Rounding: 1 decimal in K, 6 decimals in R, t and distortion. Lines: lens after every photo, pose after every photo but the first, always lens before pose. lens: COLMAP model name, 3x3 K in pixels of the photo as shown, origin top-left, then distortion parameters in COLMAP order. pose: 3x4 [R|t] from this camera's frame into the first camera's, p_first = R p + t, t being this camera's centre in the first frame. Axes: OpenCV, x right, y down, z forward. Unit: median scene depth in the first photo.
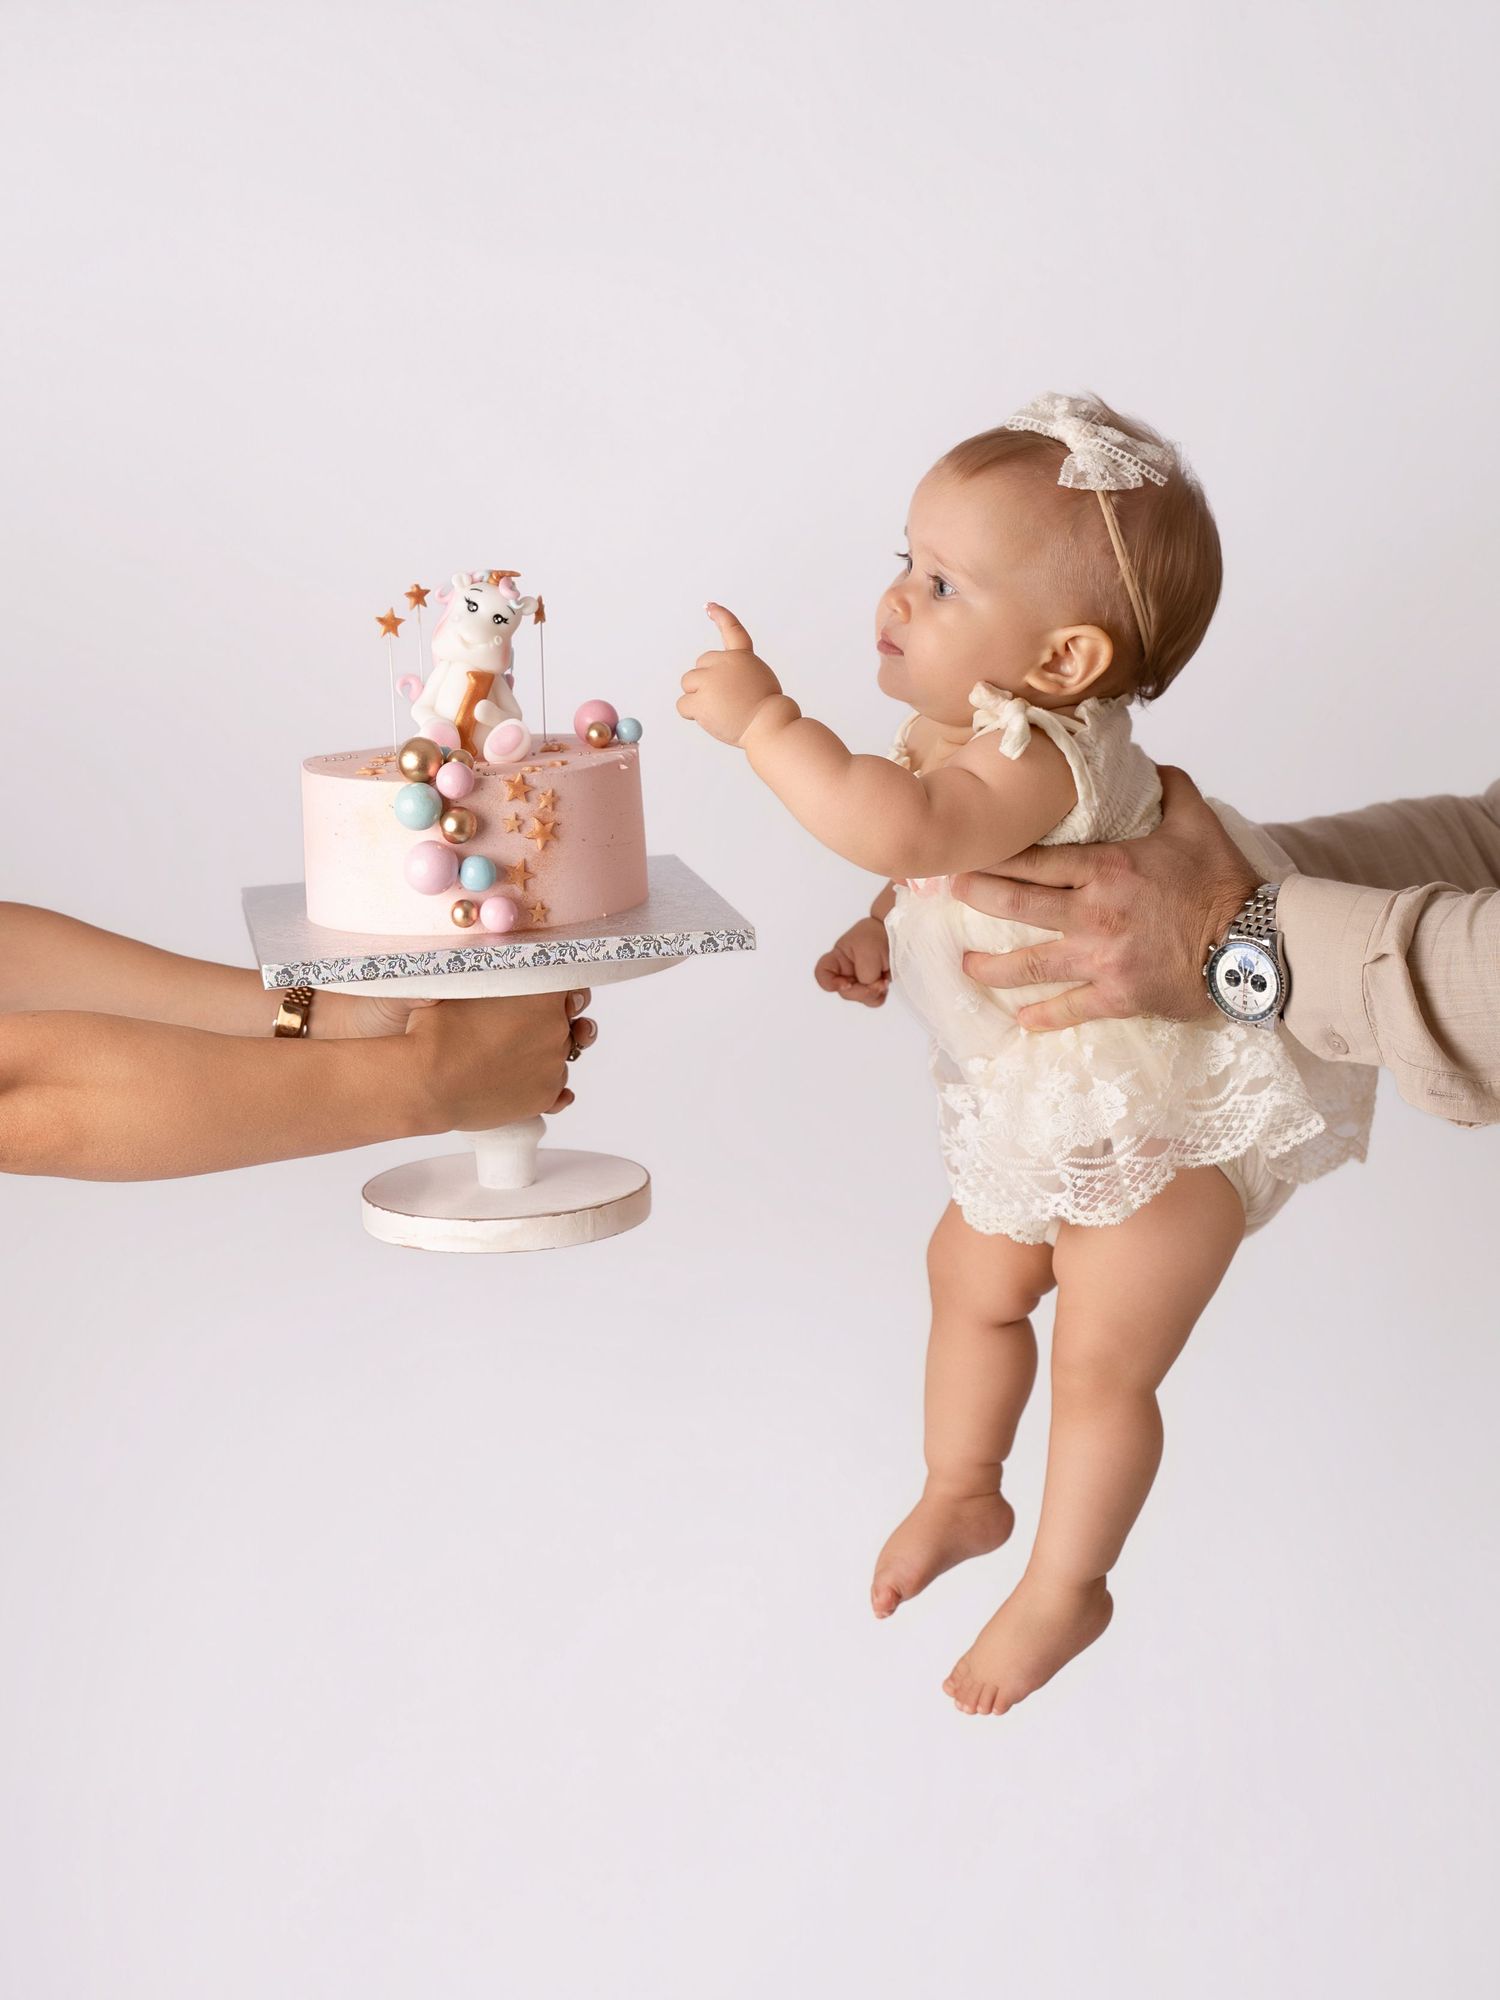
lens RADIAL K [[3149.3, 0, 746.5], [0, 3149.3, 996.9], [0, 0, 1]] dist [0.005395, 0.008284]
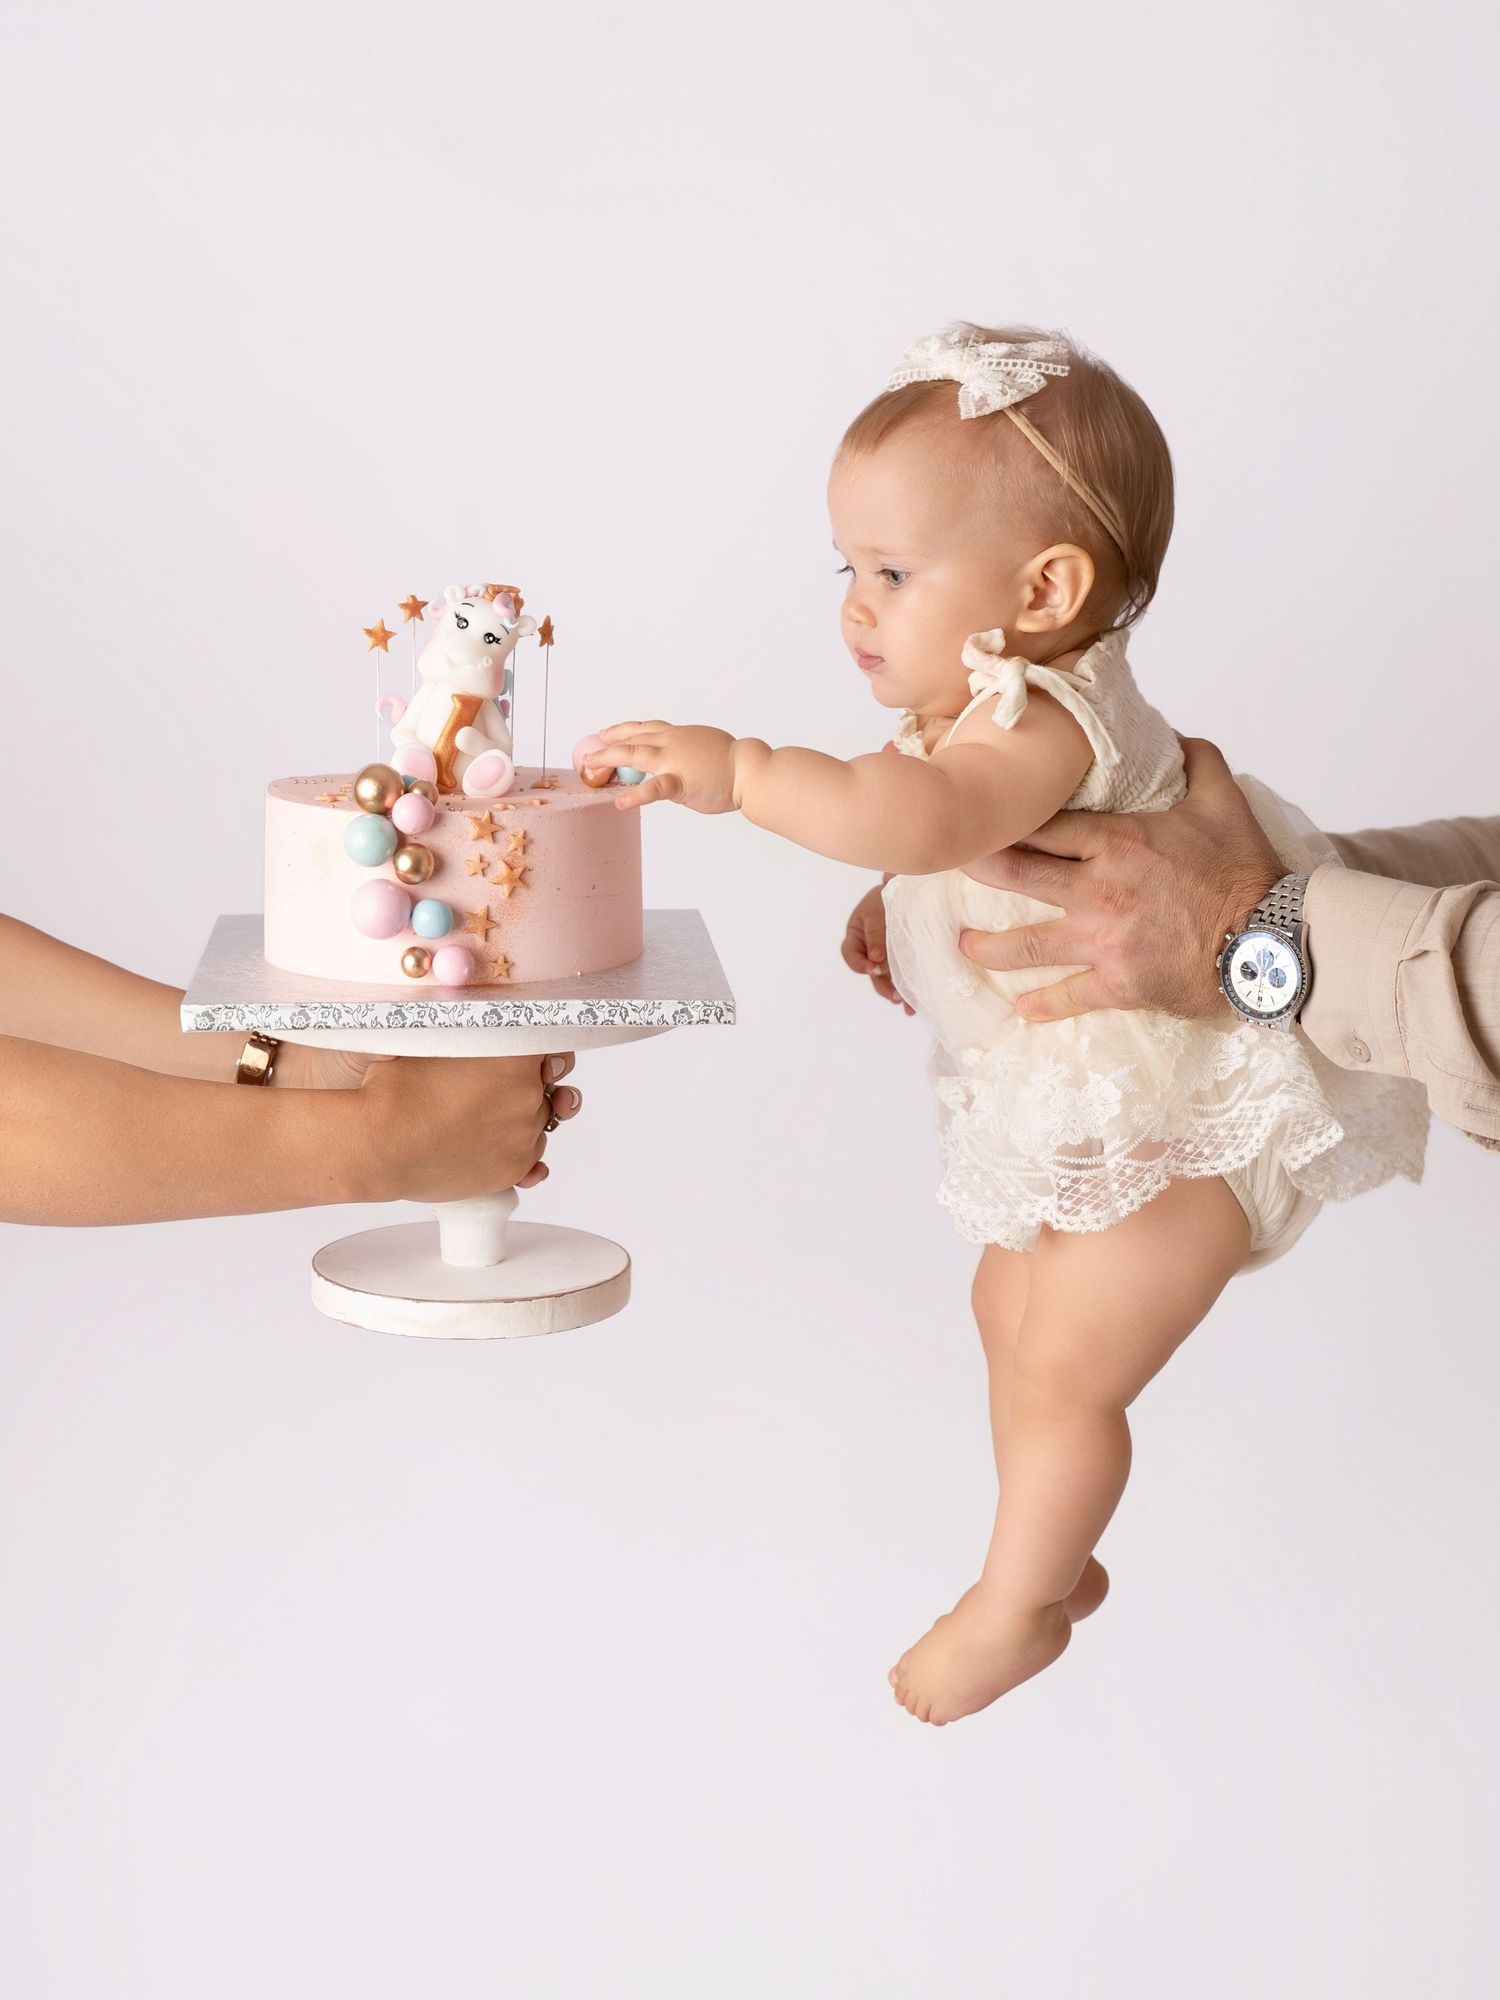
lens RADIAL K [[3149.3, 0, 746.5], [0, 3149.3, 996.9], [0, 0, 1]] dist [0.005395, 0.008284]
pose [[0.993317, 0.068177, -0.093133, 0.086088], [-0.069109, 0.997586, -0.006817, -0.016567], [0.092444, 0.013207, 0.995630, 0.110800]]
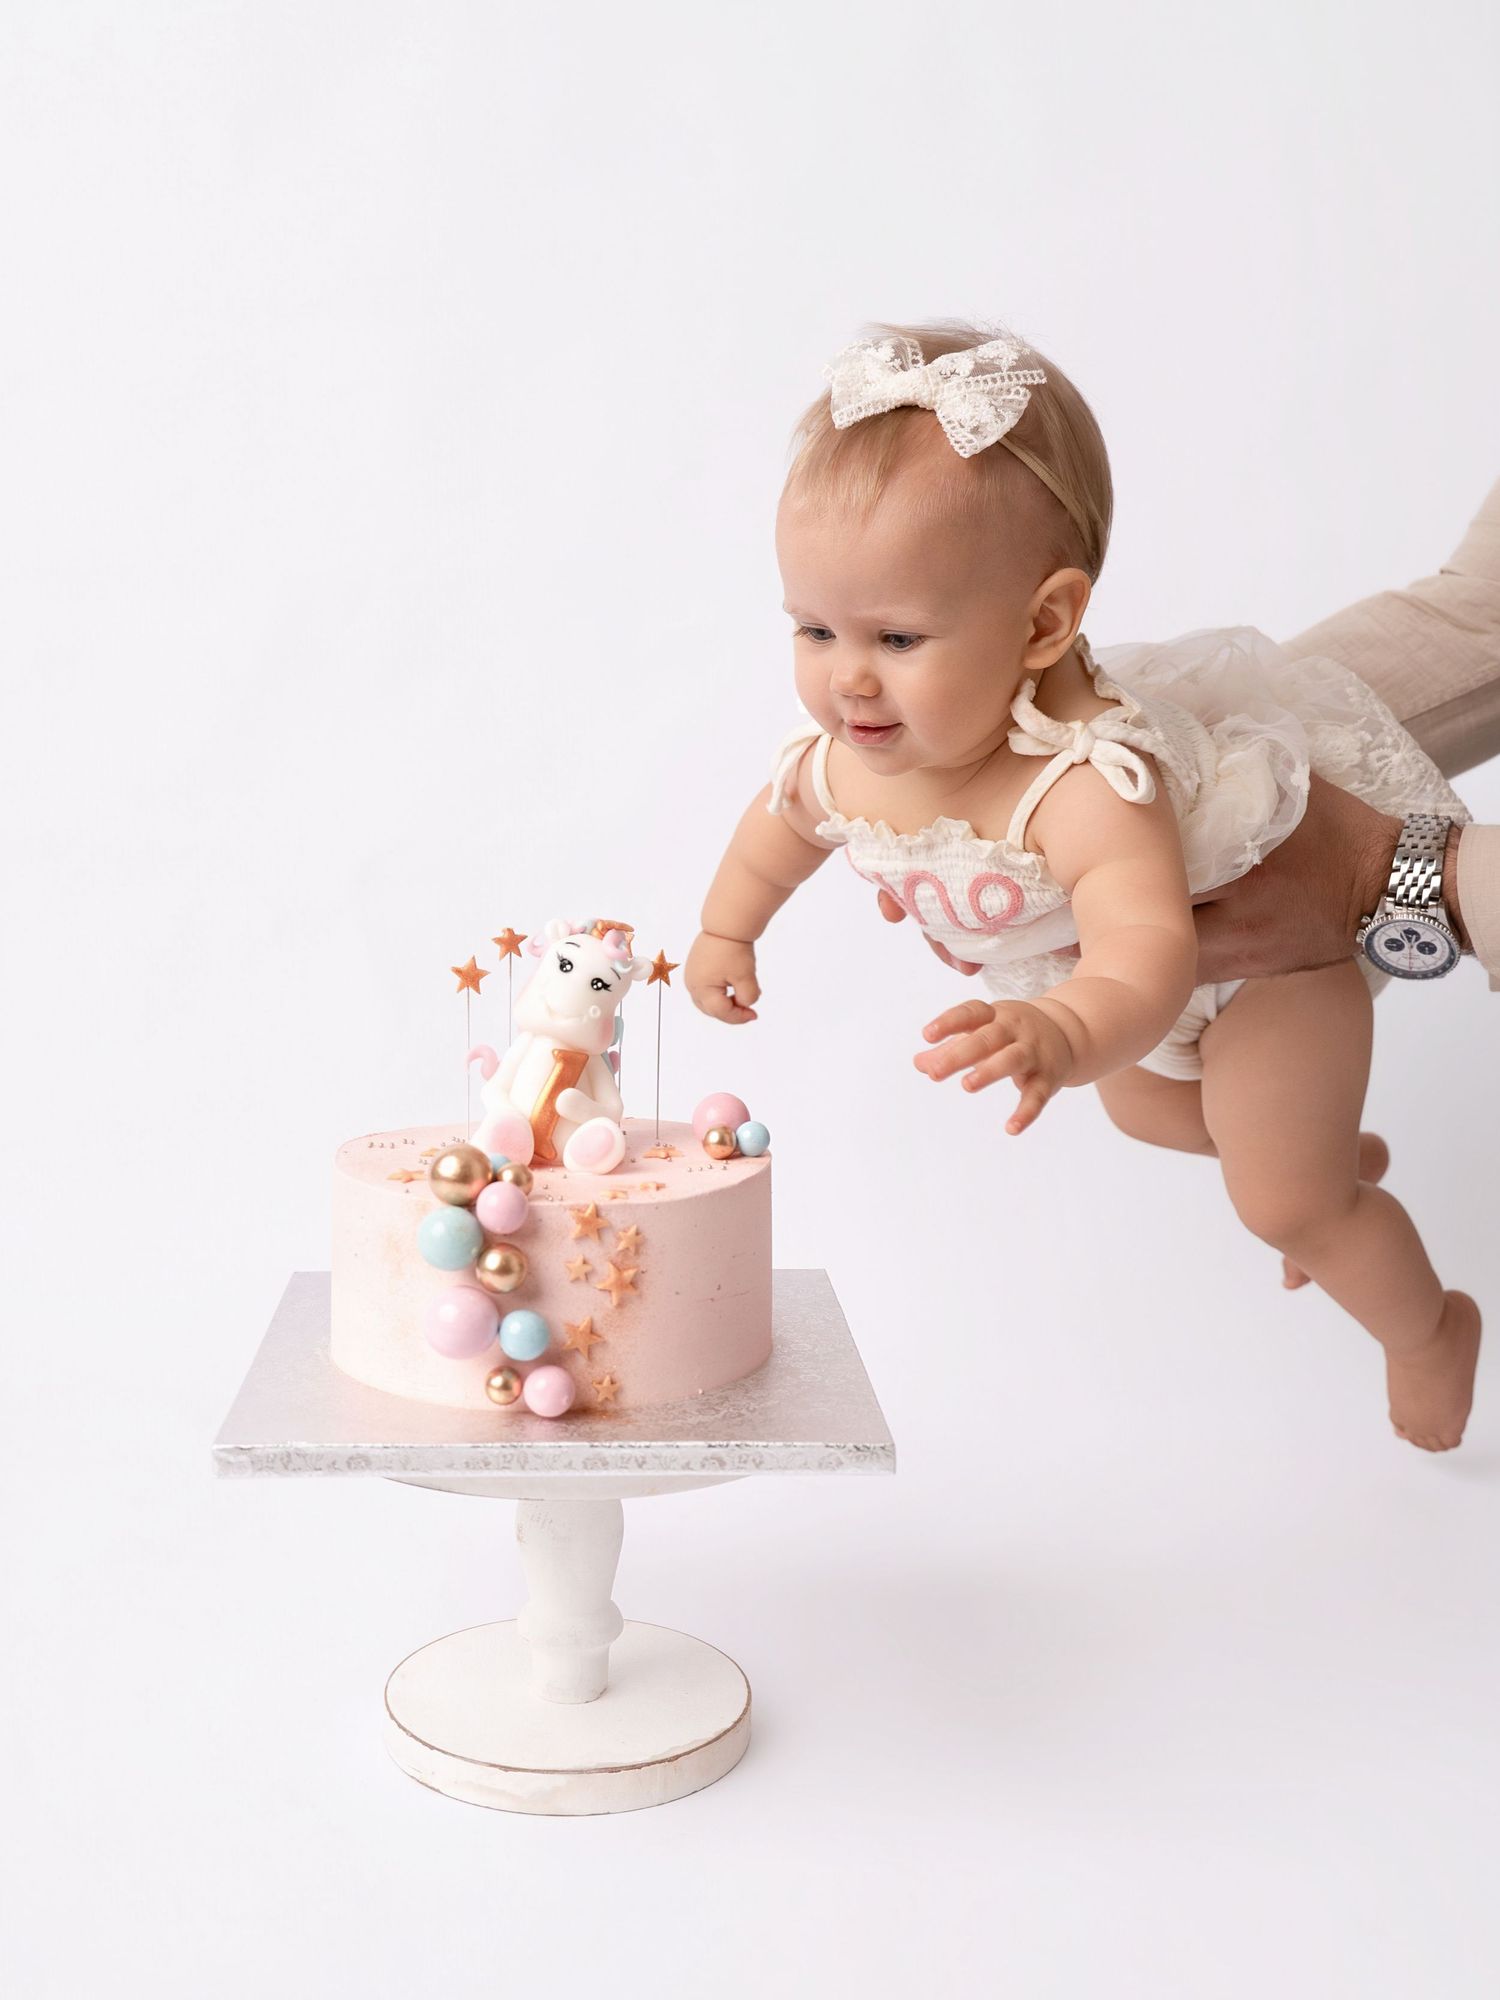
lens RADIAL K [[2206.1, 0, 688.7], [0, 2206.1, 1040.7], [0, 0, 1]] dist [-0.013448, -0.003353]
pose [[0.988482, 0.071989, -0.133119, 0.015452], [-0.077710, 0.996240, -0.038293, -0.088378], [0.129862, 0.048197, 0.990360, 0.477954]]
